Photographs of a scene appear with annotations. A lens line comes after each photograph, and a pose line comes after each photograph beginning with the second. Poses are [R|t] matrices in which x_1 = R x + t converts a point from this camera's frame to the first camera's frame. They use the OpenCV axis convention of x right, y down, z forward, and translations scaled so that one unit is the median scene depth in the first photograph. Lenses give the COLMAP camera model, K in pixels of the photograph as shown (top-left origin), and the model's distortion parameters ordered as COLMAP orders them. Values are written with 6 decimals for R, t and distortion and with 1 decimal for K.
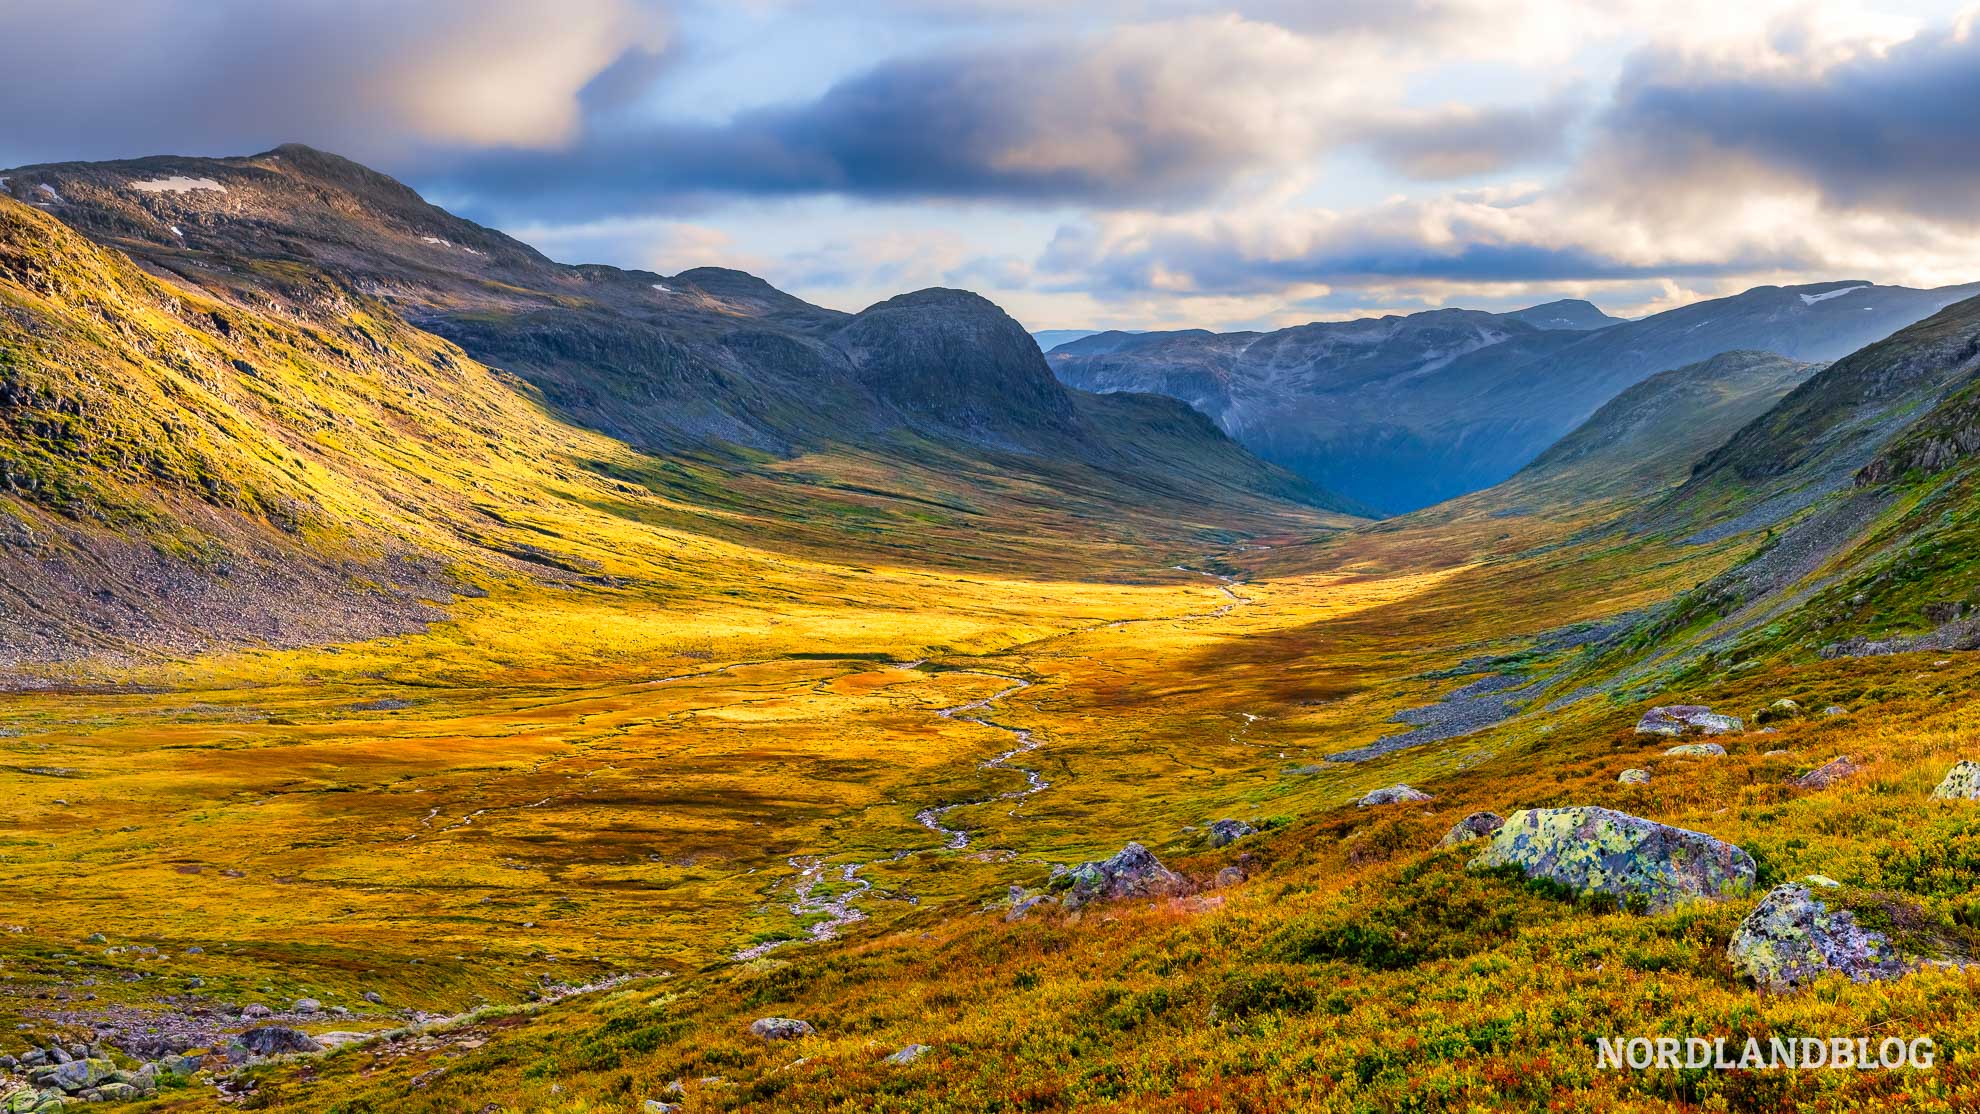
lens RADIAL K [[1287.1, 0, 992.4], [0, 1287.1, 552.2], [0, 0, 1]] dist [-0.001045, -0.001171]
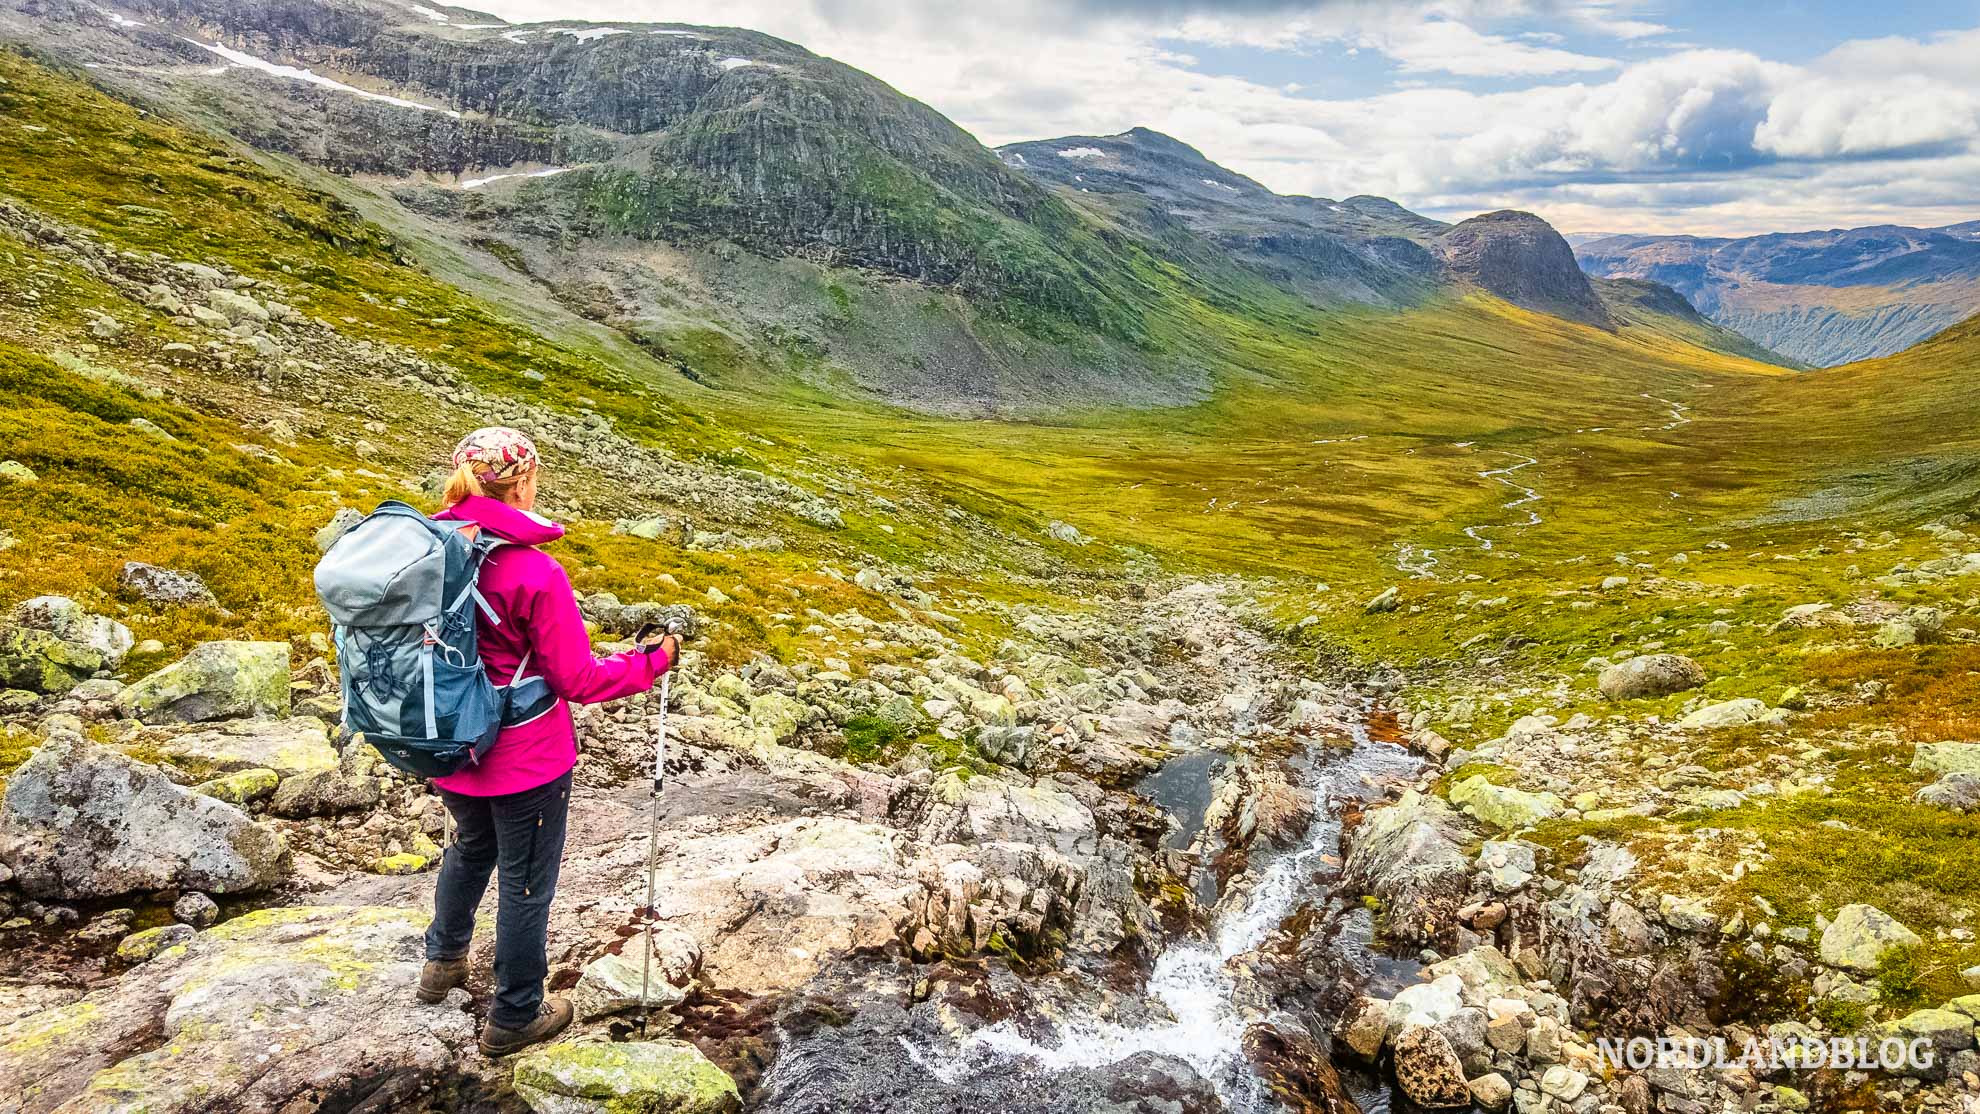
lens RADIAL K [[1287.1, 0, 992.4], [0, 1287.1, 552.2], [0, 0, 1]] dist [-0.001045, -0.001171]
pose [[0.939140, 0.117731, -0.322731, -0.088104], [-0.041905, 0.971687, 0.232526, -0.155034], [0.340969, -0.204851, 0.917484, -0.879849]]
